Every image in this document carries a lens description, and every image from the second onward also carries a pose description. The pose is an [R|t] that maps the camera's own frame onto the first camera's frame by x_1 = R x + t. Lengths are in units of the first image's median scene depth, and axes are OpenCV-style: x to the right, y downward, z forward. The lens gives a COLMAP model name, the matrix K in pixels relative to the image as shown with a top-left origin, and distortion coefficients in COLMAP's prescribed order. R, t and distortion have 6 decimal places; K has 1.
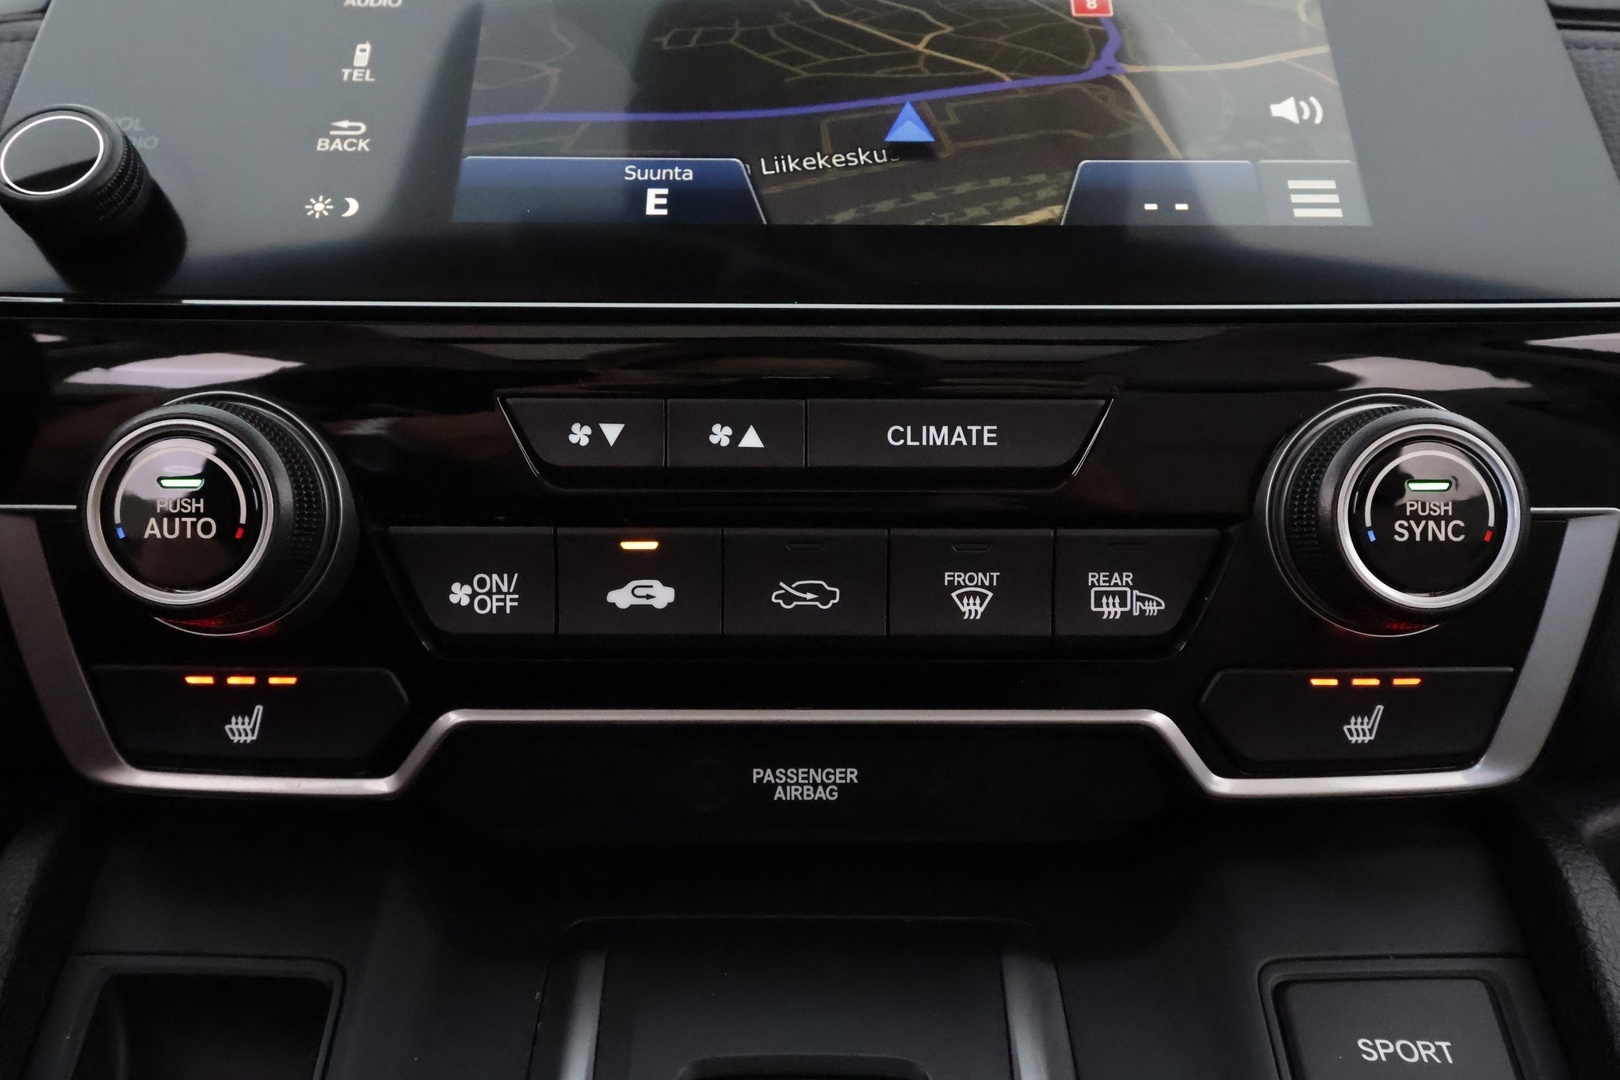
lens RADIAL K [[1290.6, 0, 806.9], [0, 1290.6, 529.8], [0, 0, 1]] dist [0.000020, 0.002401]
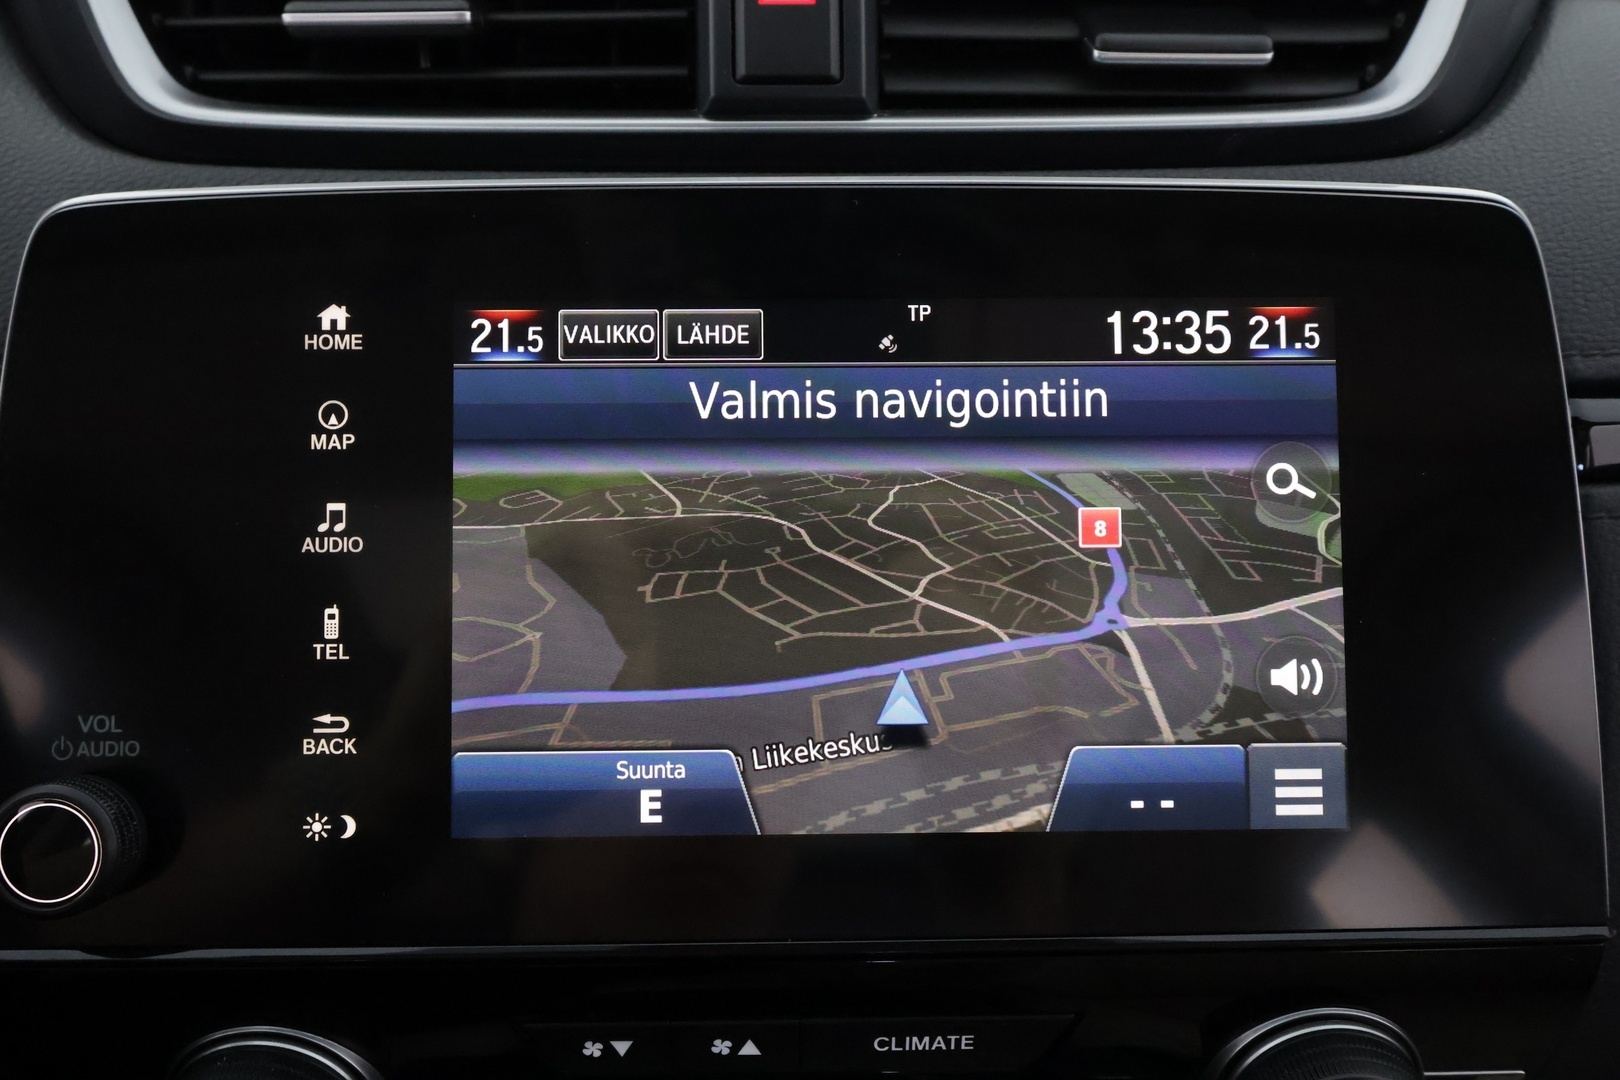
lens RADIAL K [[1290.6, 0, 807.6], [0, 1290.6, 541.8], [0, 0, 1]] dist [0.000020, 0.002401]
pose [[0.999871, -0.005753, 0.015007, -0.007372], [-0.000517, 0.921737, 0.387815, -0.840768], [-0.016064, -0.387772, 0.921615, 0.147493]]
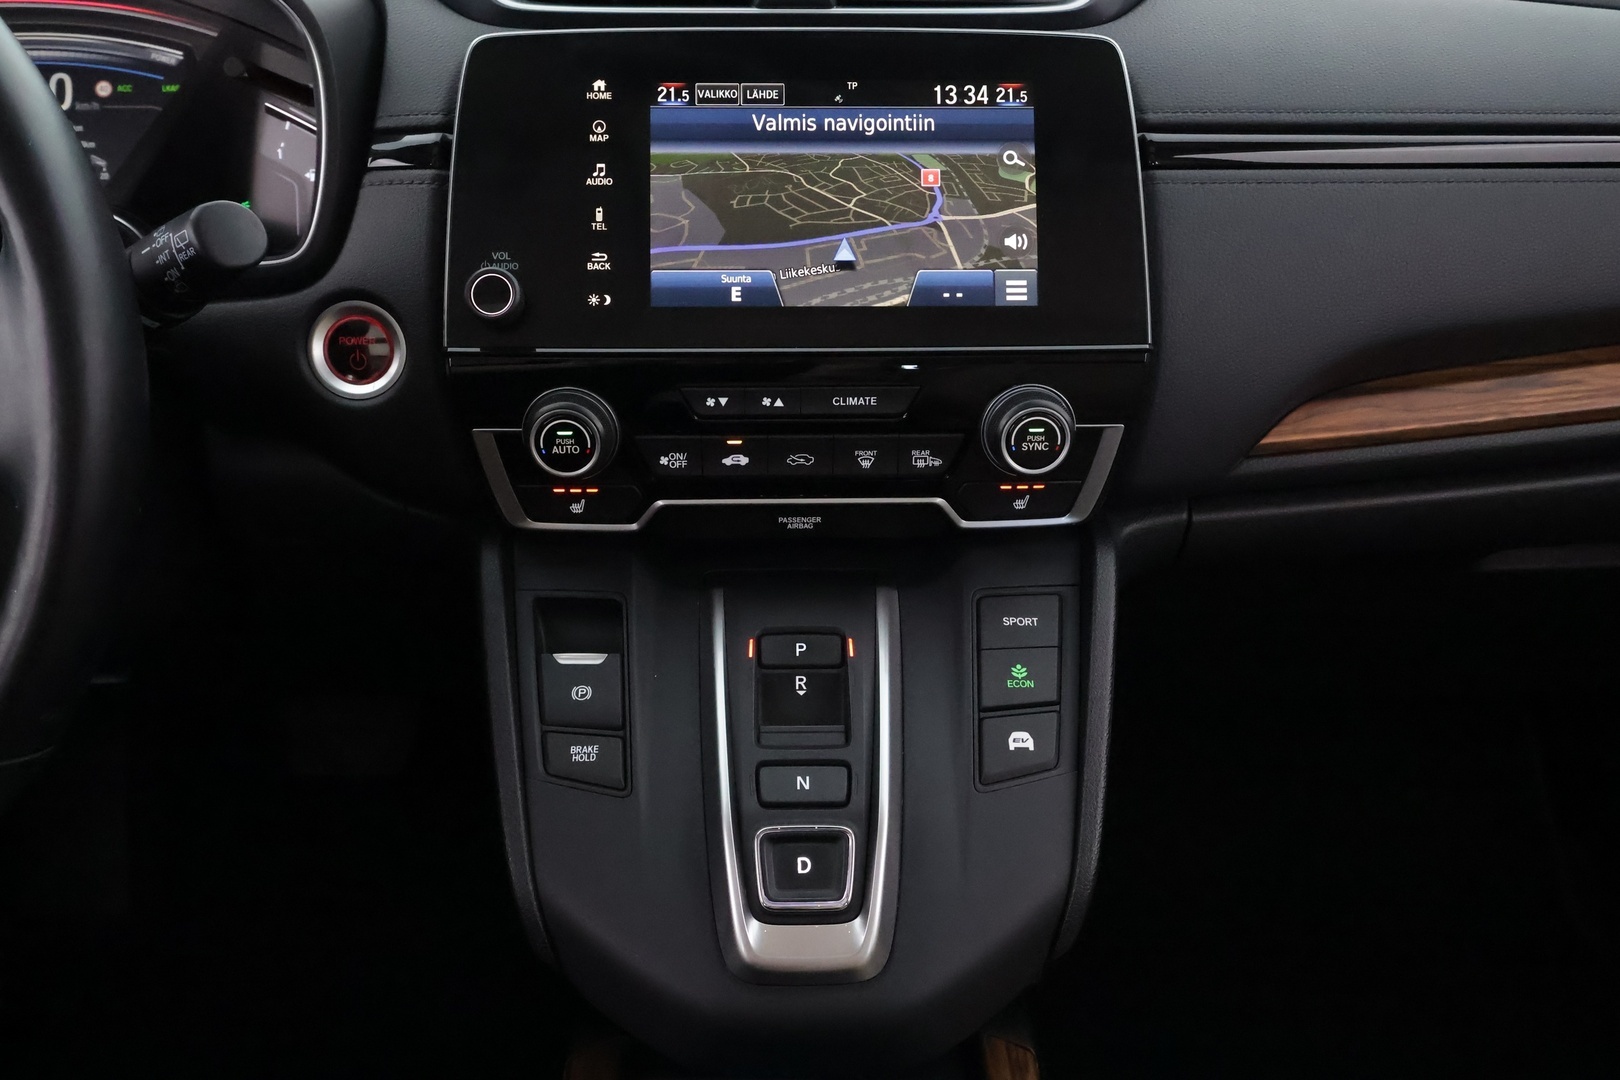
lens RADIAL K [[1290.6, 0, 814.2], [0, 1290.6, 531.9], [0, 0, 1]] dist [0.000020, 0.002401]
pose [[0.999731, -0.006600, 0.022217, -0.029646], [-0.002069, 0.929351, 0.369192, -0.721626], [-0.023084, -0.369139, 0.929087, -1.348120]]
